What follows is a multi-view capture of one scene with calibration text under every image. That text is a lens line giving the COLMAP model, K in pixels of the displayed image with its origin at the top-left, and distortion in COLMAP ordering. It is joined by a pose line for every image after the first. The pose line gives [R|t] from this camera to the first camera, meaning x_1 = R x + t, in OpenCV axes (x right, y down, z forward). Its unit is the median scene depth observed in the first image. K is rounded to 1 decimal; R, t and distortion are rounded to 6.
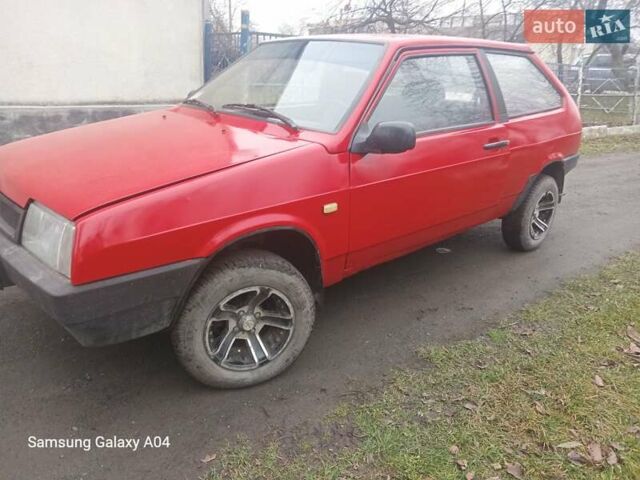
lens RADIAL K [[457.4, 0, 320.0], [0, 457.4, 240.0], [0, 0, 1]] dist [0.058591, -0.098419]
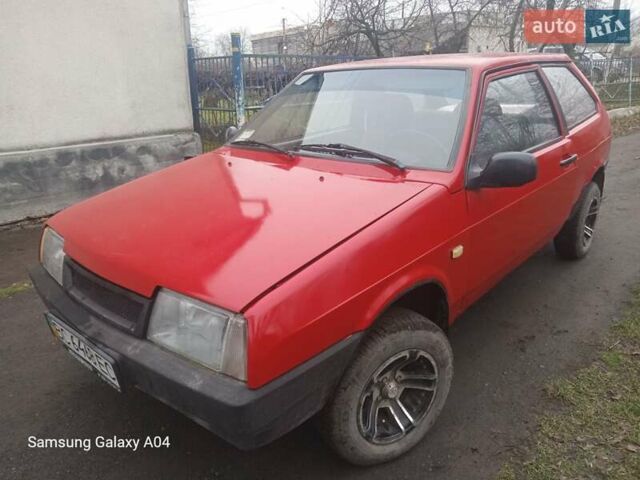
lens RADIAL K [[462.5, 0, 320.0], [0, 462.5, 240.0], [0, 0, 1]] dist [0.004416, 0.005712]
pose [[0.990767, -0.104099, 0.086858, -0.338927], [0.105417, 0.994370, -0.010720, -0.115901], [-0.085253, 0.019777, 0.996163, 0.093878]]
